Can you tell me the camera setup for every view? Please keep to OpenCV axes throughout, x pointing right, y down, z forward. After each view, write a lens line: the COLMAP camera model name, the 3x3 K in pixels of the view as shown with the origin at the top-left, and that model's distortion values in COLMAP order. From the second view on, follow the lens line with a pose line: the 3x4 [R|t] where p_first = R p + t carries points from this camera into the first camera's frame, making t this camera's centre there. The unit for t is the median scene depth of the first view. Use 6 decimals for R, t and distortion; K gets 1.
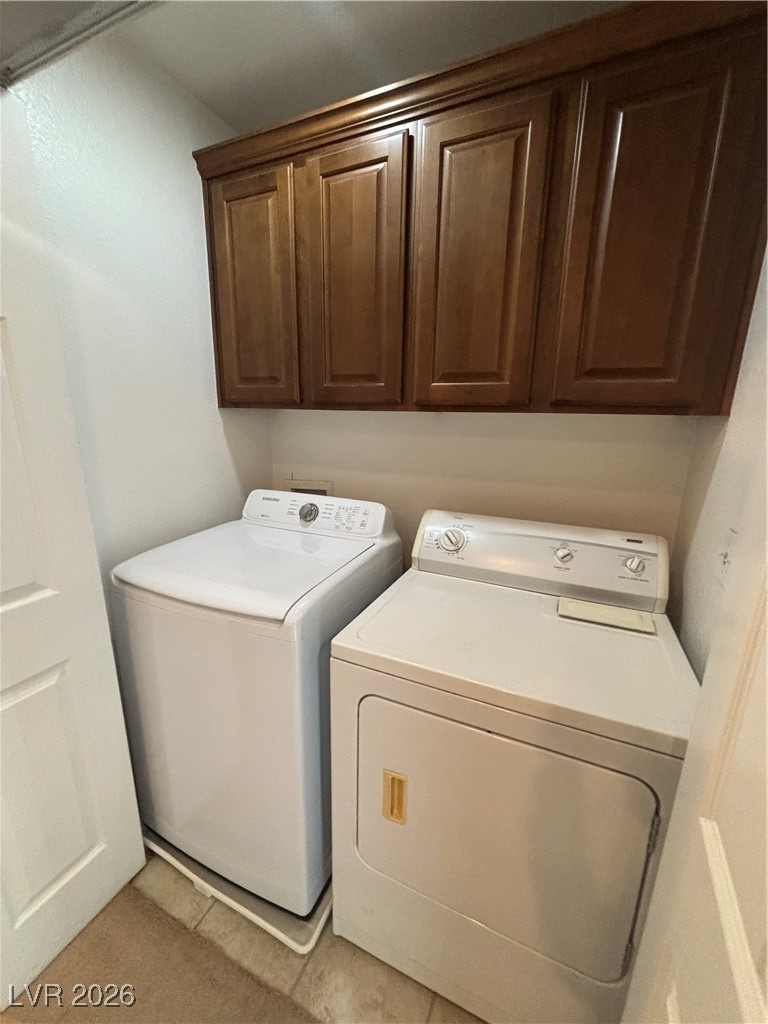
lens RADIAL K [[410.5, 0, 384.0], [0, 410.5, 512.0], [0, 0, 1]] dist [-0.010252, -0.000027]
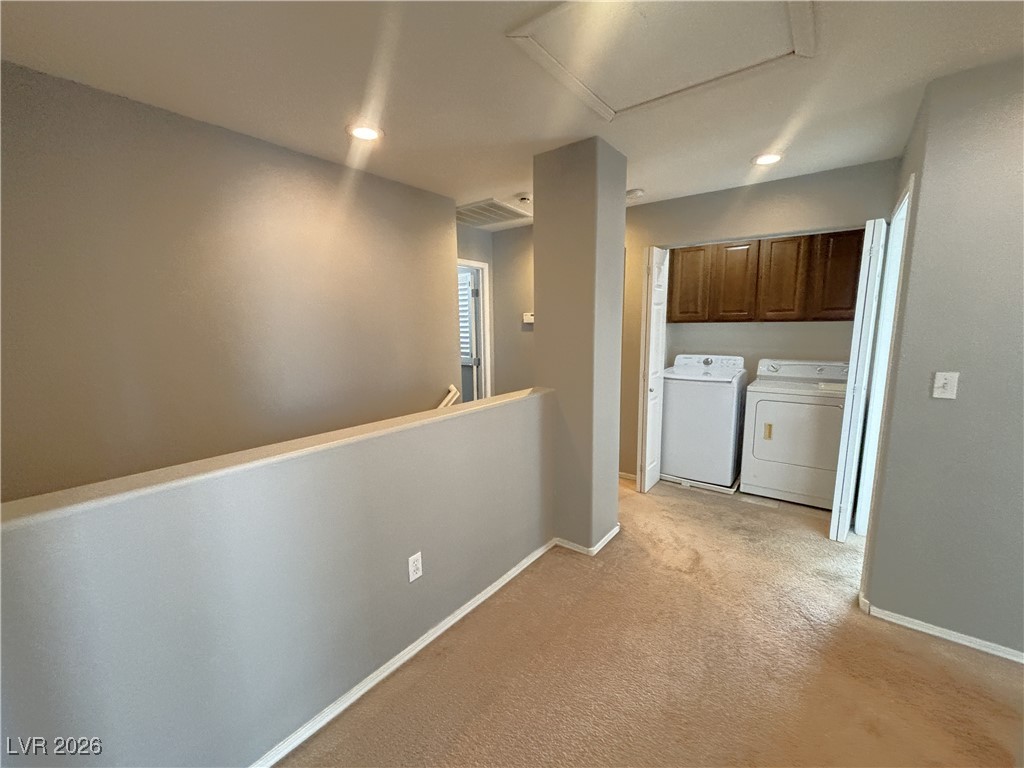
lens RADIAL K [[410.5, 0, 512.0], [0, 410.5, 384.0], [0, 0, 1]] dist [-0.010252, -0.000027]
pose [[0.972445, -0.001392, -0.233126, -0.968326], [-0.018735, 0.996281, -0.084100, 0.472093], [0.232376, 0.086151, 0.968803, -2.204285]]
